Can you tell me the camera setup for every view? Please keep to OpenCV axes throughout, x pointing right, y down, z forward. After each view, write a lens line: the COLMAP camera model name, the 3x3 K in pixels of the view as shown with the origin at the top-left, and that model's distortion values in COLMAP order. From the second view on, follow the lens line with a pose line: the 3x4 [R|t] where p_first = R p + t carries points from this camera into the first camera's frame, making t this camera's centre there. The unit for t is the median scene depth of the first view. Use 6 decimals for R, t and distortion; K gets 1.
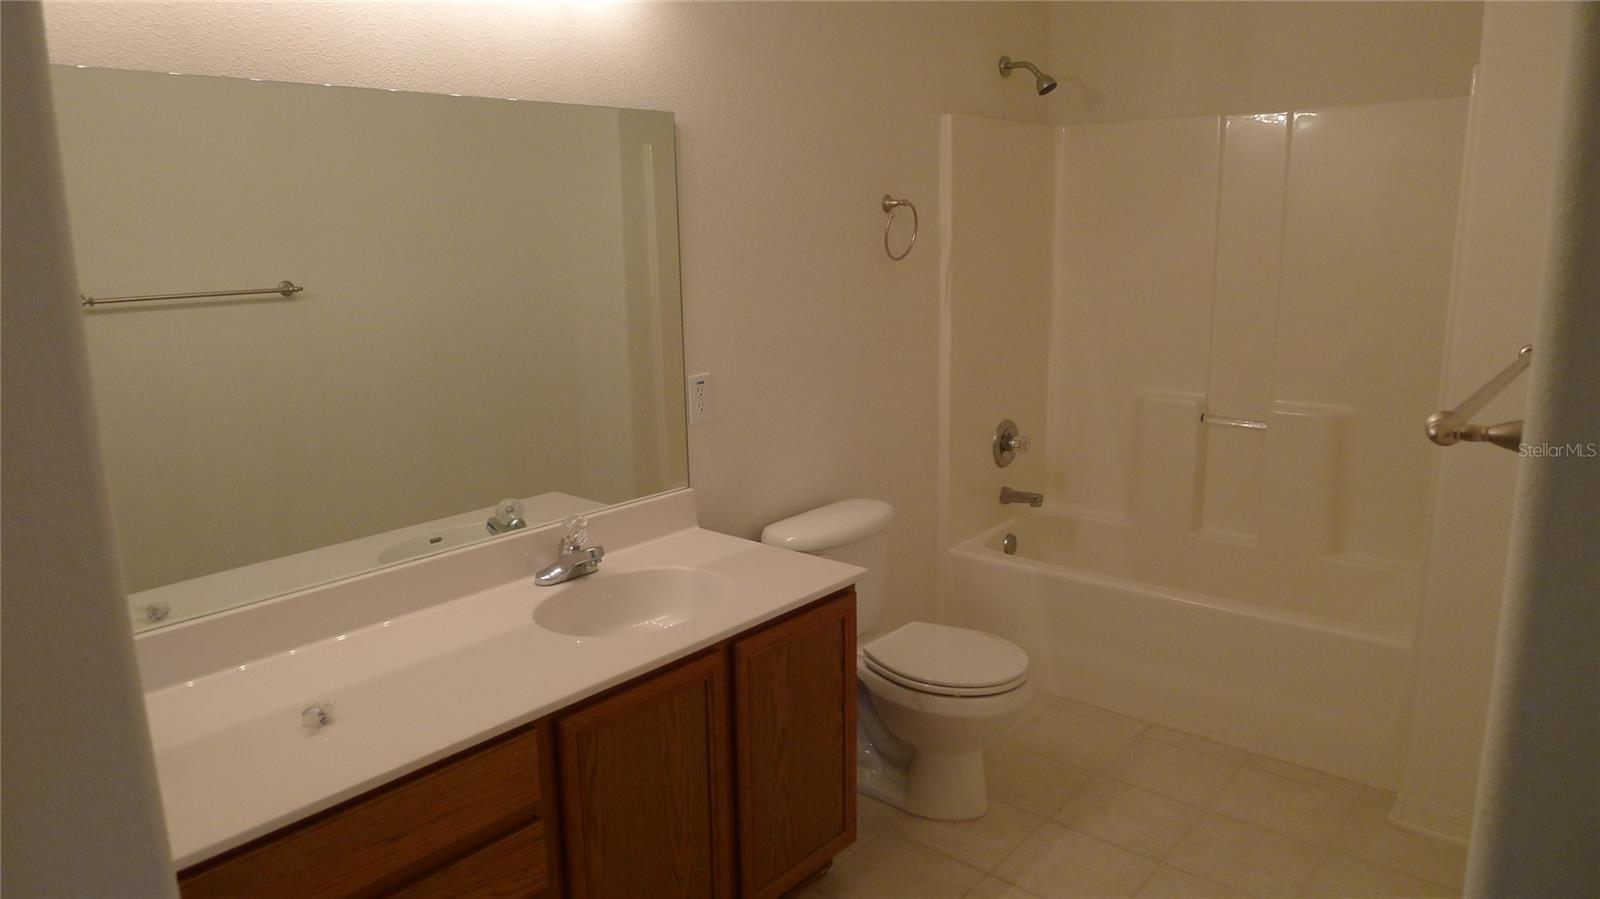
lens RADIAL K [[1072.2, 0, 796.0], [0, 1072.2, 447.5], [0, 0, 1]] dist [-0.055830, 0.052395]
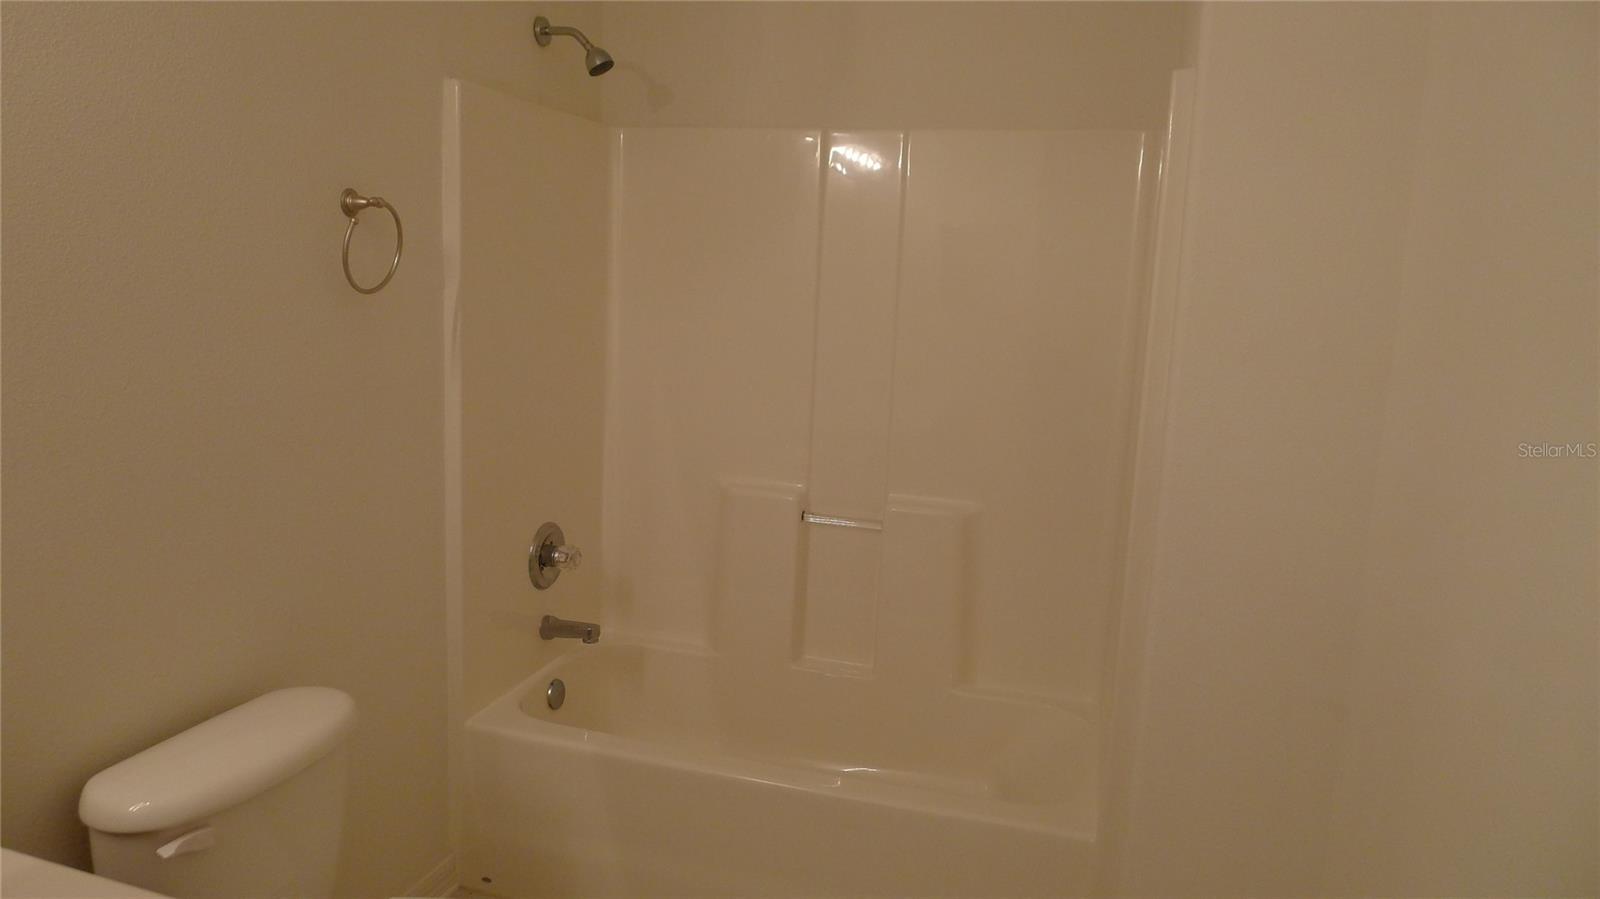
lens RADIAL K [[1072.2, 0, 796.0], [0, 1072.2, 447.5], [0, 0, 1]] dist [-0.055830, 0.052395]
pose [[0.915577, -0.003840, 0.402125, 0.063338], [0.021343, 0.999009, -0.039055, -0.046972], [-0.401577, 0.044340, 0.914751, 0.284579]]
